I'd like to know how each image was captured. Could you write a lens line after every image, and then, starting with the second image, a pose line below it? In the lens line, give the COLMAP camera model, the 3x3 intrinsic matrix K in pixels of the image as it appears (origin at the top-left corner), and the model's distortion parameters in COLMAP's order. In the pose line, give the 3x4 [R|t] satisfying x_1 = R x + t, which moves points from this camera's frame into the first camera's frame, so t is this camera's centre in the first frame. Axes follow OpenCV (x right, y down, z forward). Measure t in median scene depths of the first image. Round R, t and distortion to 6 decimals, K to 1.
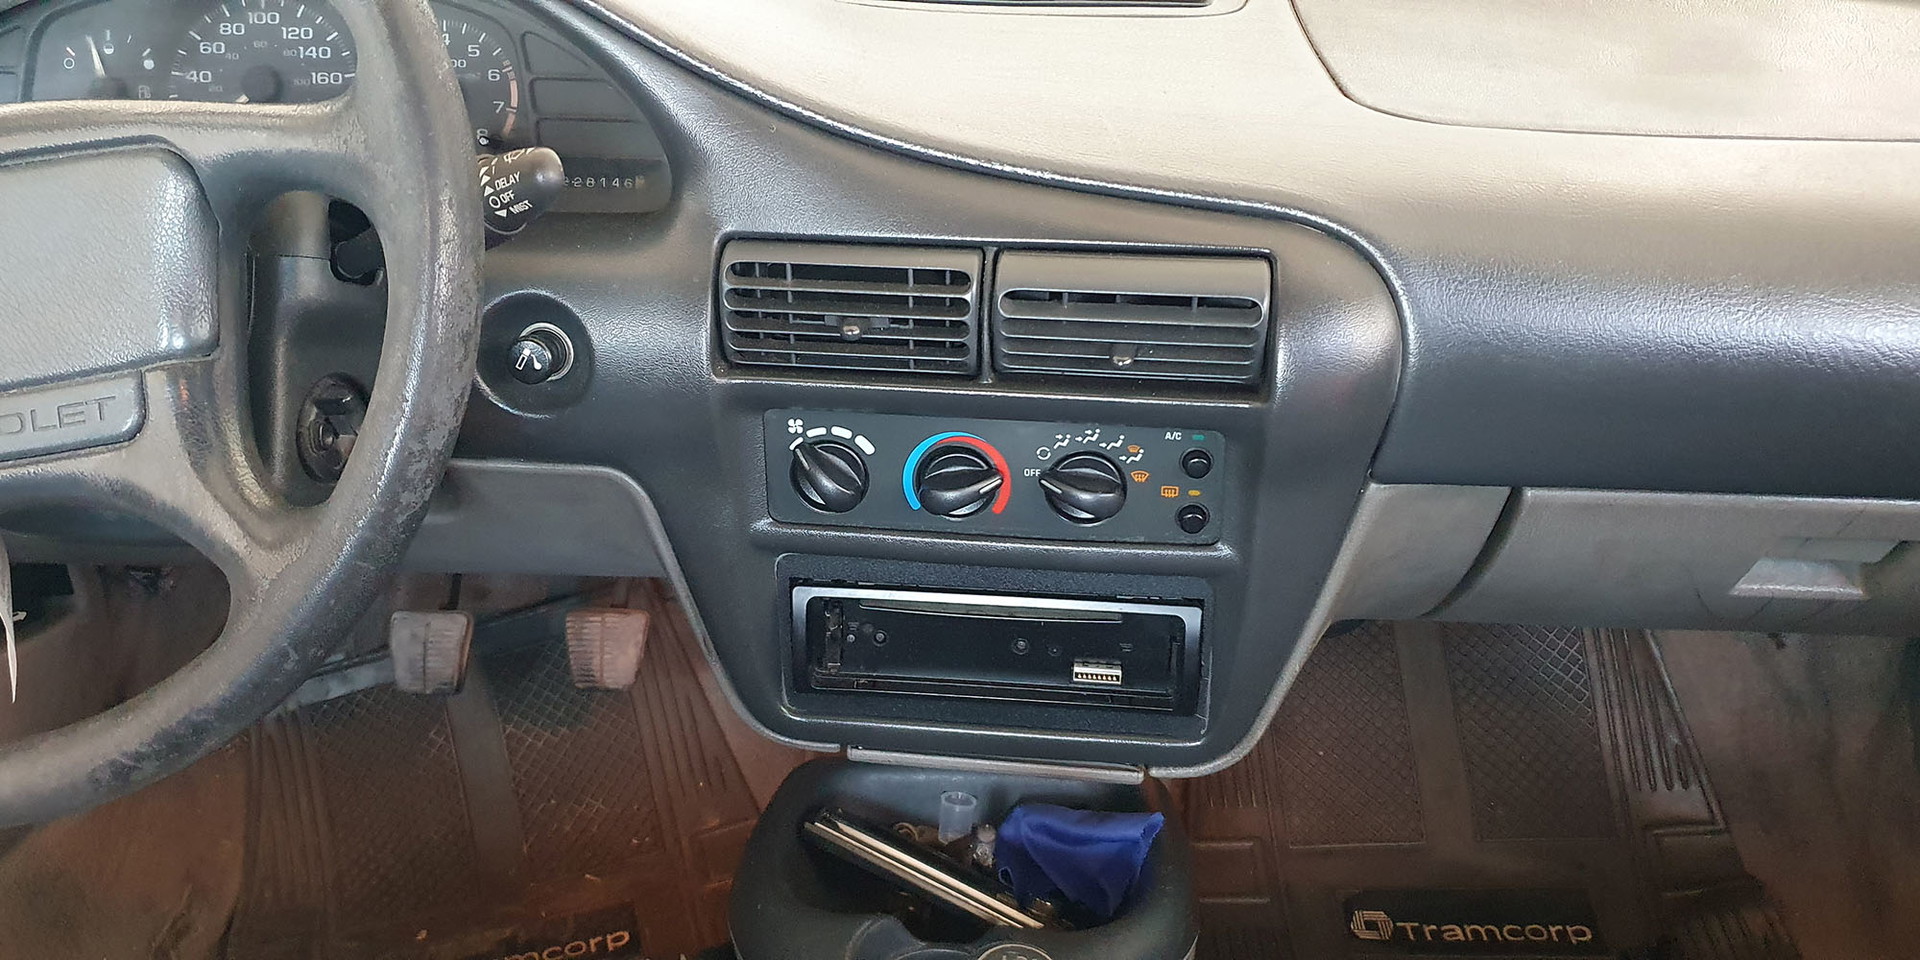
lens RADIAL K [[1581.1, 0, 941.0], [0, 1581.1, 467.3], [0, 0, 1]] dist [0.001507, -0.018568]
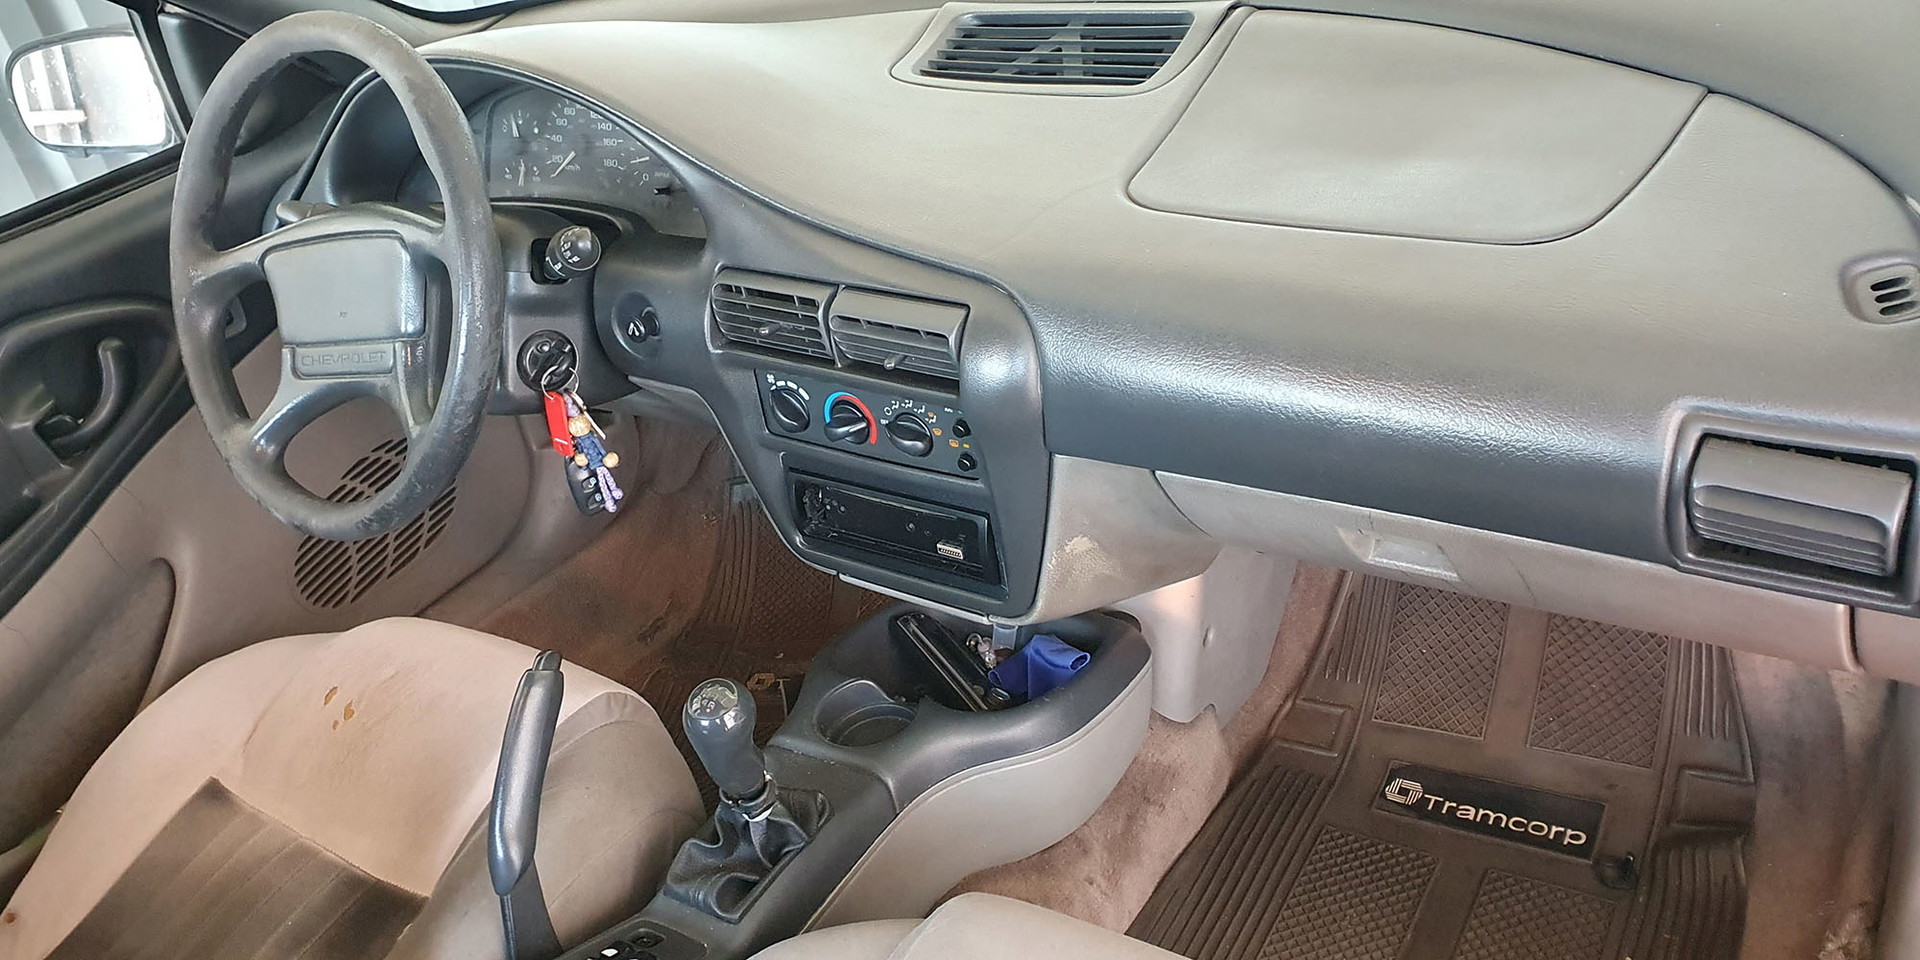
lens RADIAL K [[1581.1, 0, 963.5], [0, 1581.1, 491.3], [0, 0, 1]] dist [0.001507, -0.018568]
pose [[0.859478, 0.130915, -0.494124, 0.915313], [-0.063473, 0.986500, 0.150961, -0.171881], [0.507216, -0.098384, 0.856185, -0.335109]]
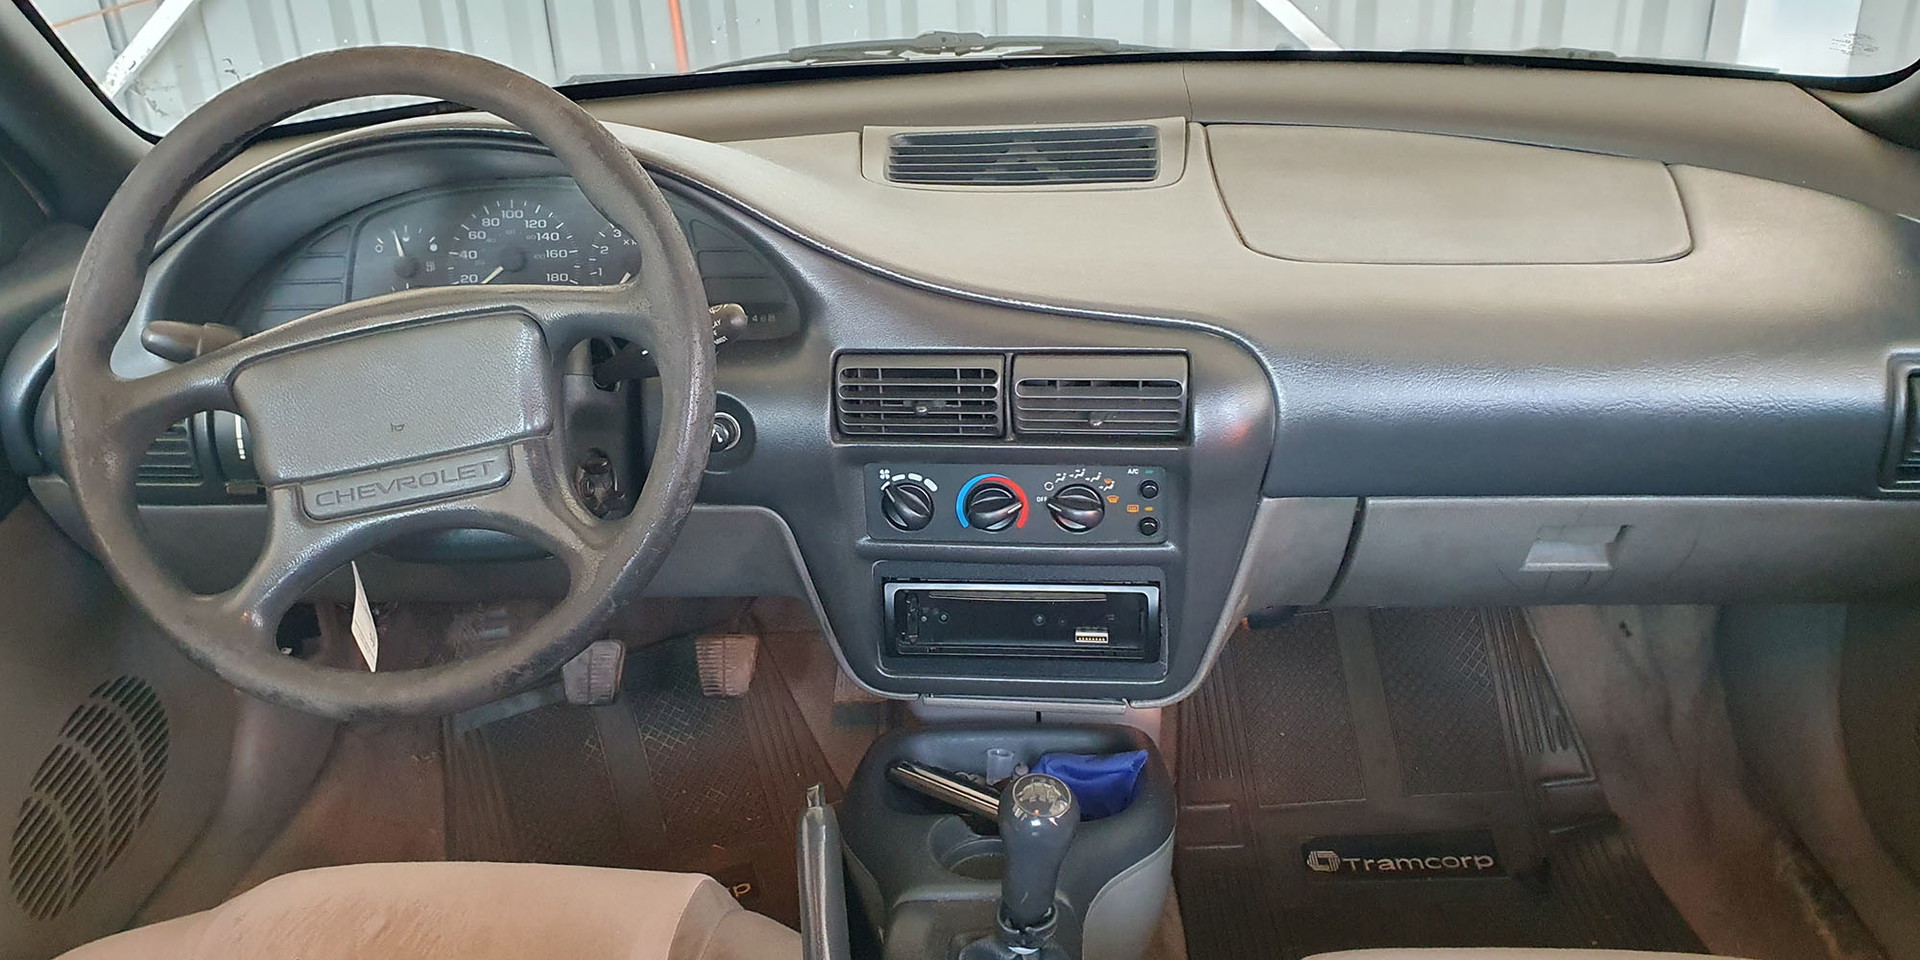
lens RADIAL K [[1581.1, 0, 965.8], [0, 1581.1, 471.7], [0, 0, 1]] dist [0.001507, -0.018568]
pose [[0.999423, -0.033961, -0.000283, -0.013780], [0.033887, 0.997748, -0.057885, 0.061161], [0.002248, 0.057842, 0.998323, -0.508774]]
